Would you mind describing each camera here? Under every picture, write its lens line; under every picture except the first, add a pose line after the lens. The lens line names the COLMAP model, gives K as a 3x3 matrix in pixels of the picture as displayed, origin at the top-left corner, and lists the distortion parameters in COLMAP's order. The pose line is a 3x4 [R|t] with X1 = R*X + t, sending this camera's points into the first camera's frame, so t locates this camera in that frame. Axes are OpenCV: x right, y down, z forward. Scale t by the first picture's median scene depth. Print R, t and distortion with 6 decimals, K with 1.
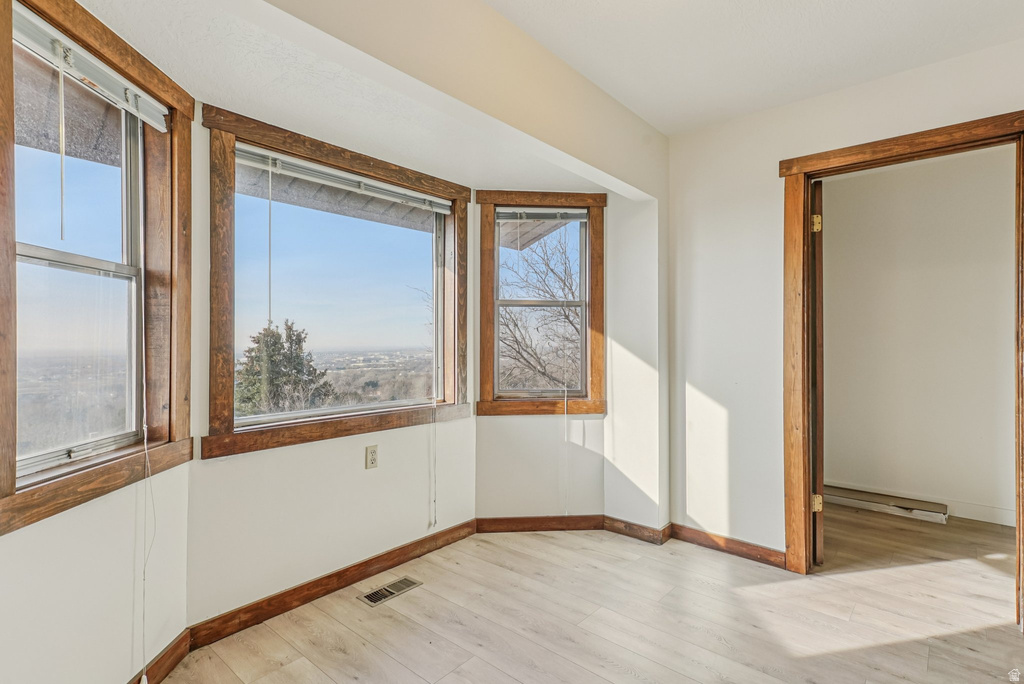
lens RADIAL K [[504.2, 0, 502.9], [0, 504.2, 342.2], [0, 0, 1]] dist [0.033030, 0.000791]
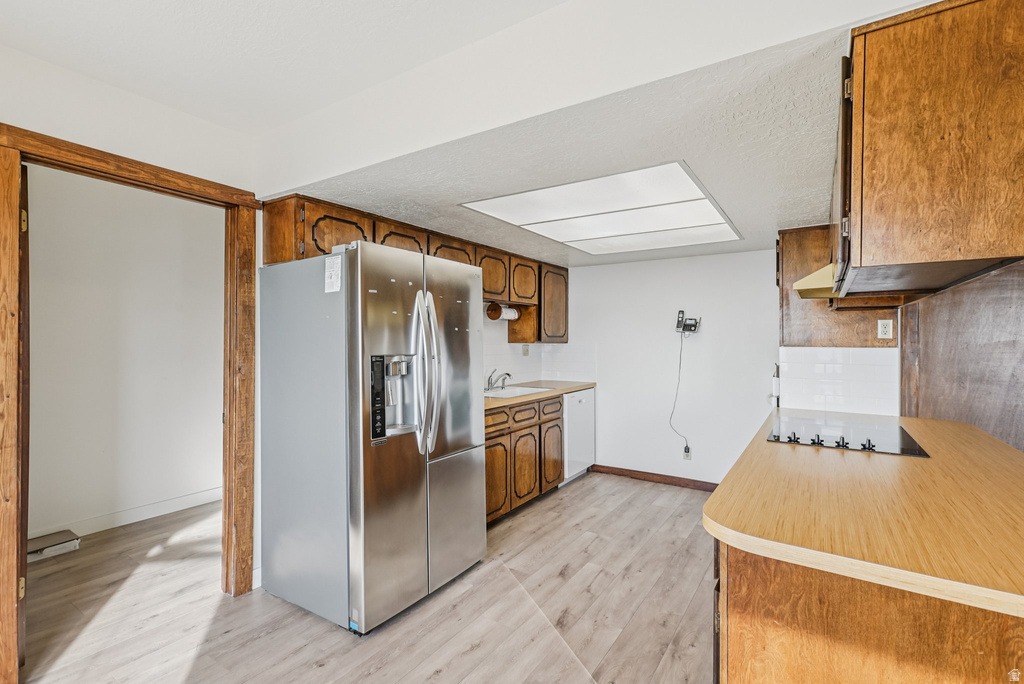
lens RADIAL K [[469.3, 0, 531.9], [0, 469.3, 341.7], [0, 0, 1]] dist [0.017537, -0.001388]
pose [[-0.157976, -0.009260, 0.987400, -0.227173], [-0.006310, 0.999945, 0.008369, -0.071062], [-0.987423, -0.004908, -0.158026, 0.405538]]
